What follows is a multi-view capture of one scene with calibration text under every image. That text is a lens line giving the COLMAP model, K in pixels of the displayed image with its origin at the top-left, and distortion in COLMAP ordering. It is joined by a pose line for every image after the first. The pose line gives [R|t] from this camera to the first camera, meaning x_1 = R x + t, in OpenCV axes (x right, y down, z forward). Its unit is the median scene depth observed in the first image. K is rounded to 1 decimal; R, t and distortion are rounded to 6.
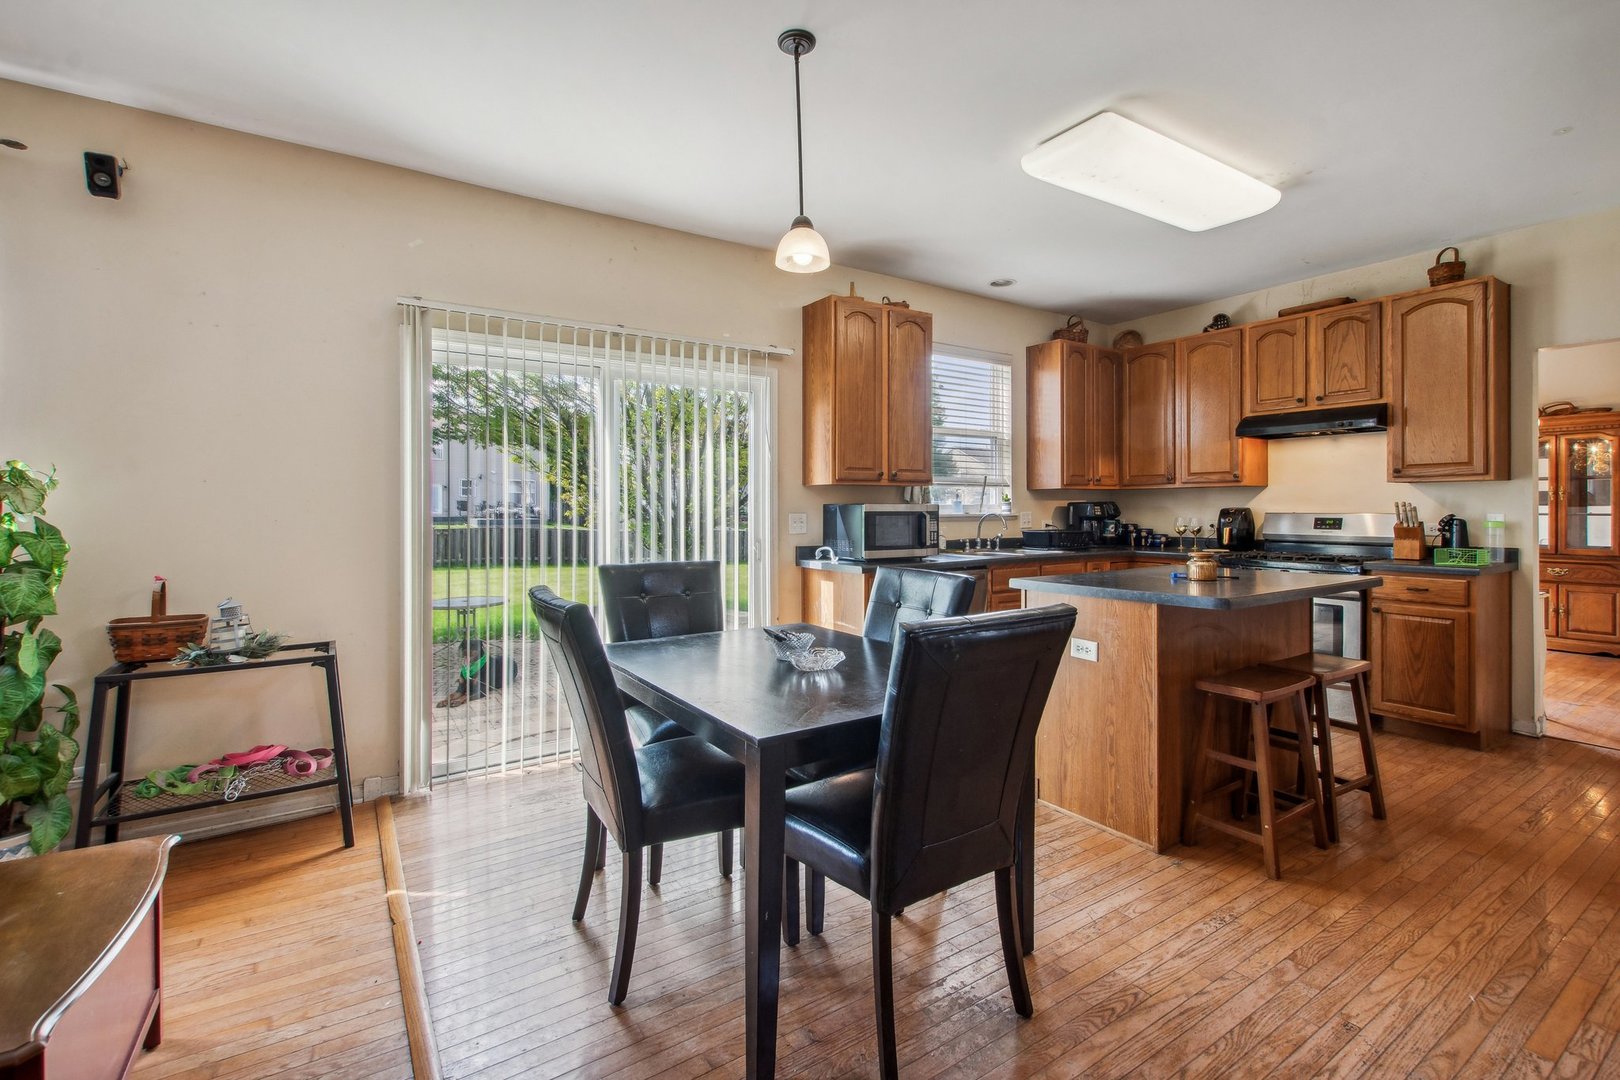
lens RADIAL K [[719.5, 0, 809.8], [0, 719.5, 511.5], [0, 0, 1]] dist [0.003263, -0.002753]
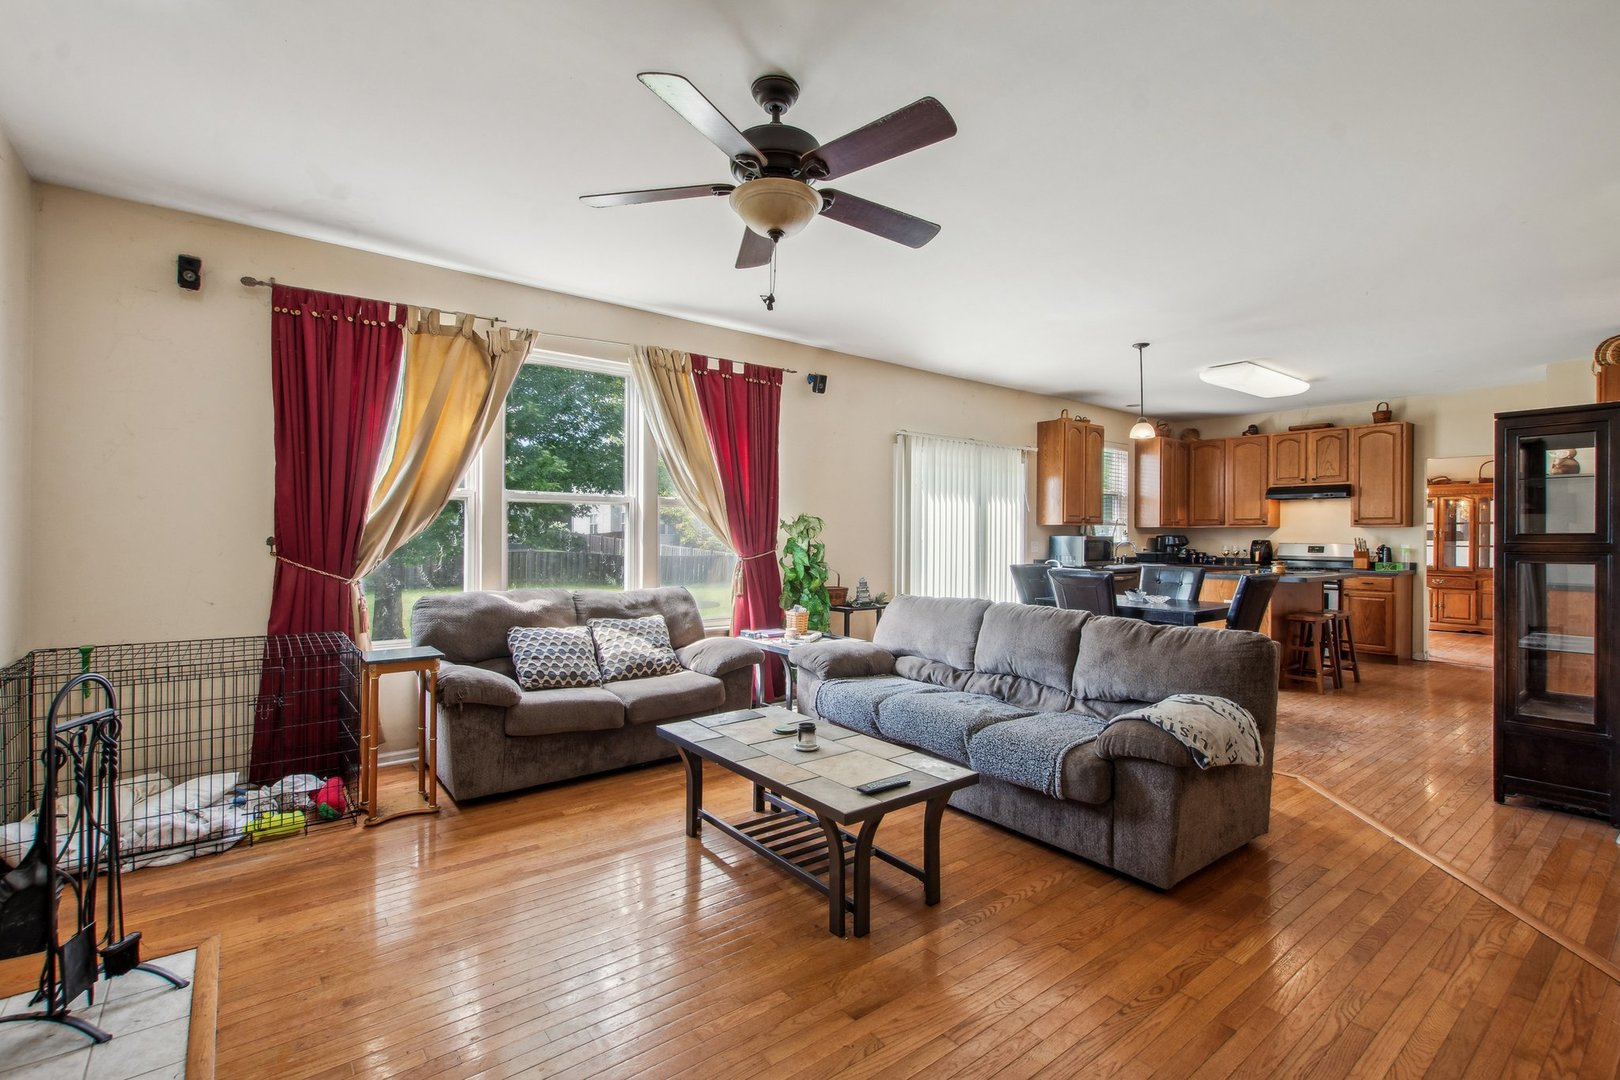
lens RADIAL K [[719.5, 0, 813.9], [0, 719.5, 537.8], [0, 0, 1]] dist [0.003263, -0.002753]
pose [[0.996434, 0.009956, 0.083784, -0.680034], [-0.009828, 0.999950, -0.001942, 0.004087], [-0.083799, 0.001112, 0.996482, -0.680241]]
